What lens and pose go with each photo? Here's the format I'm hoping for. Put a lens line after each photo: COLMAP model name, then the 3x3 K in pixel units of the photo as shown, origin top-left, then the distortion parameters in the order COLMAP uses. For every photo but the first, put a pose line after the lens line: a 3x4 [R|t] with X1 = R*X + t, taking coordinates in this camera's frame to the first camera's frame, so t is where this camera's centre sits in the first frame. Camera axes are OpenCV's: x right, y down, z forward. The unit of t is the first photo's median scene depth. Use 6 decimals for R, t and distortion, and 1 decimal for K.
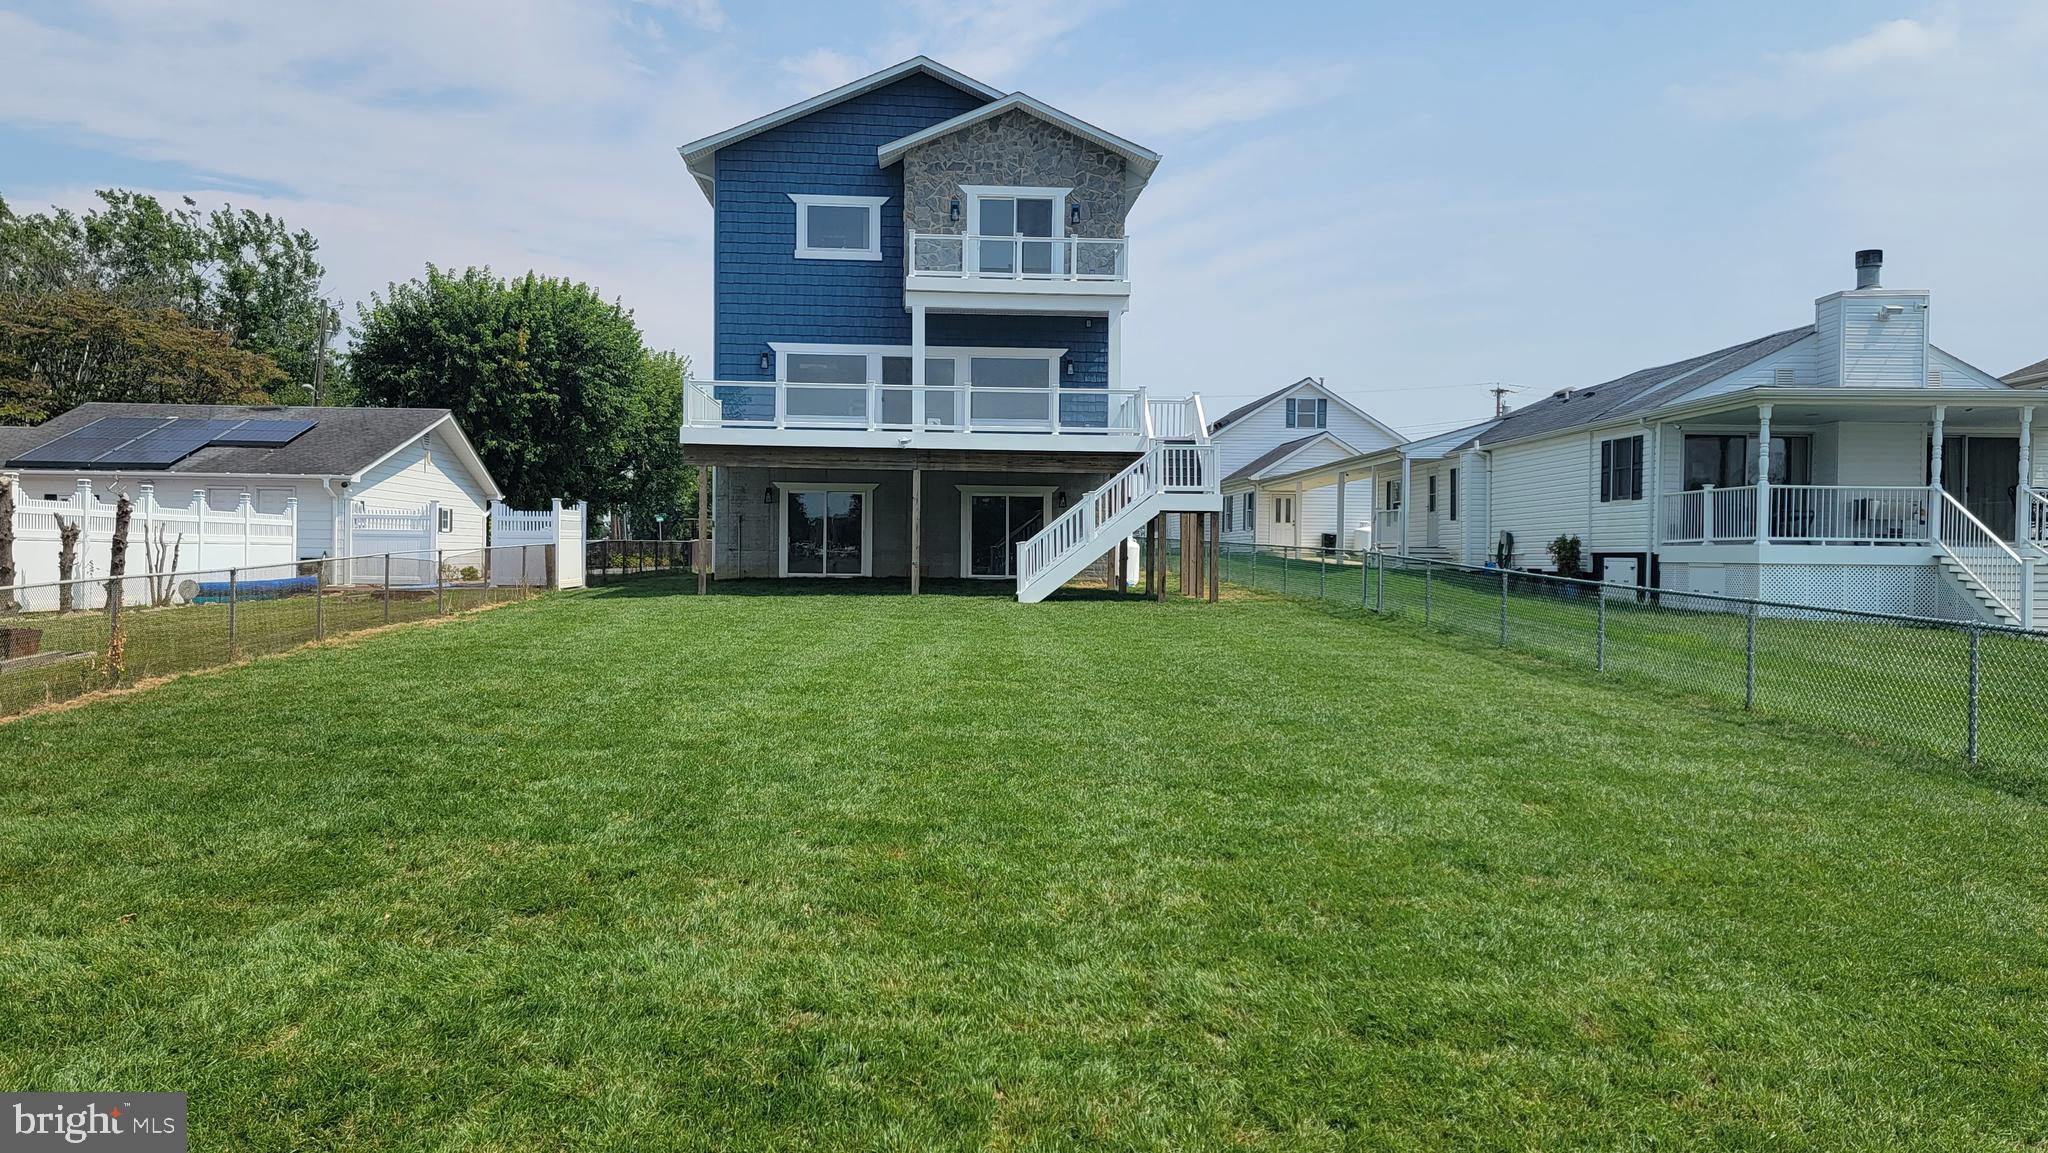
lens RADIAL K [[1252.0, 0, 1024.0], [0, 1252.0, 576.5], [0, 0, 1]] dist [0.049200, 0.000080]
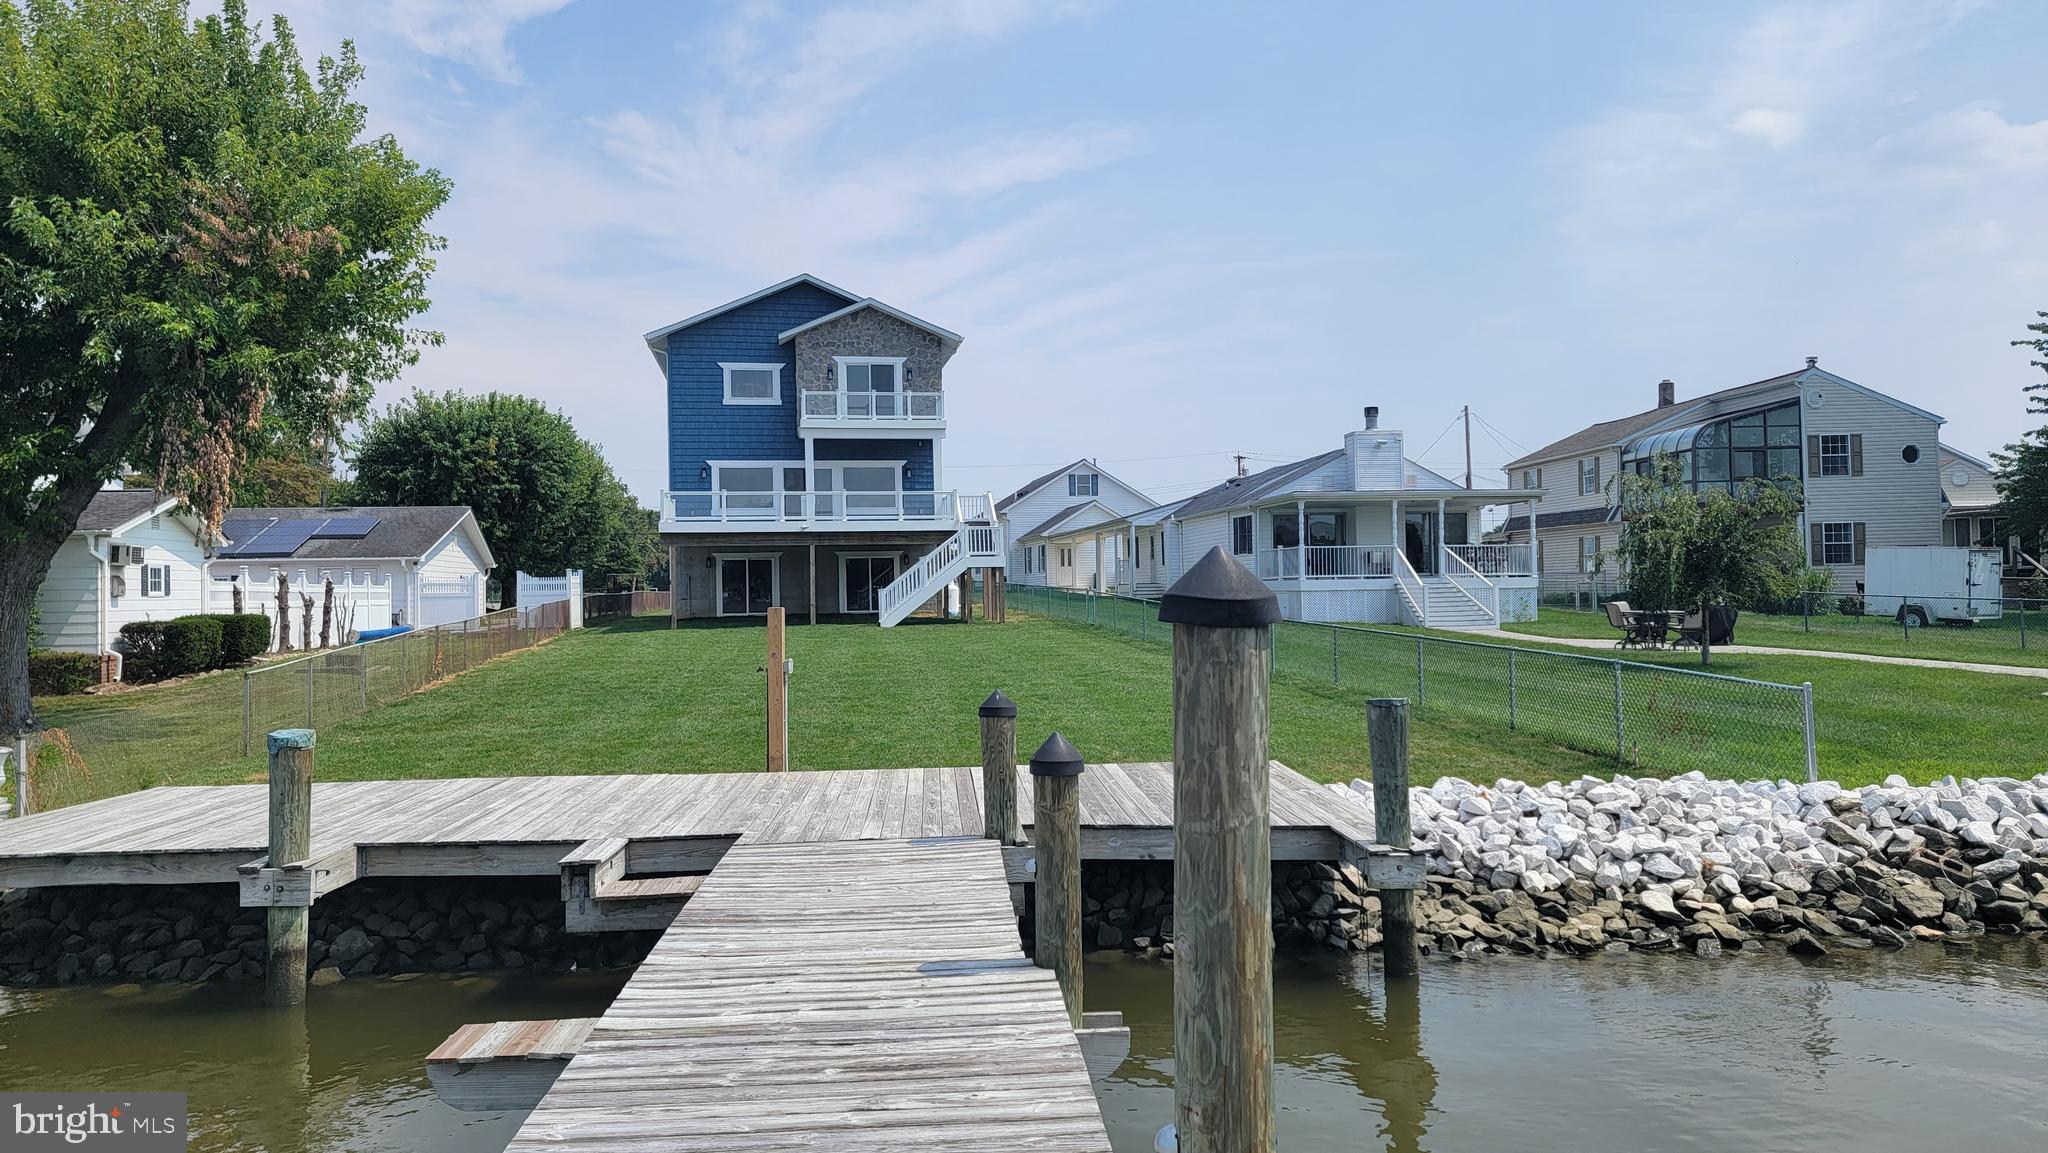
lens RADIAL K [[1252.0, 0, 1024.0], [0, 1252.0, 576.5], [0, 0, 1]] dist [0.049200, 0.000080]
pose [[0.991787, -0.027609, 0.124881, -0.018516], [0.030936, 0.999214, -0.024785, 0.001221], [-0.124099, 0.028445, 0.991862, -0.537122]]
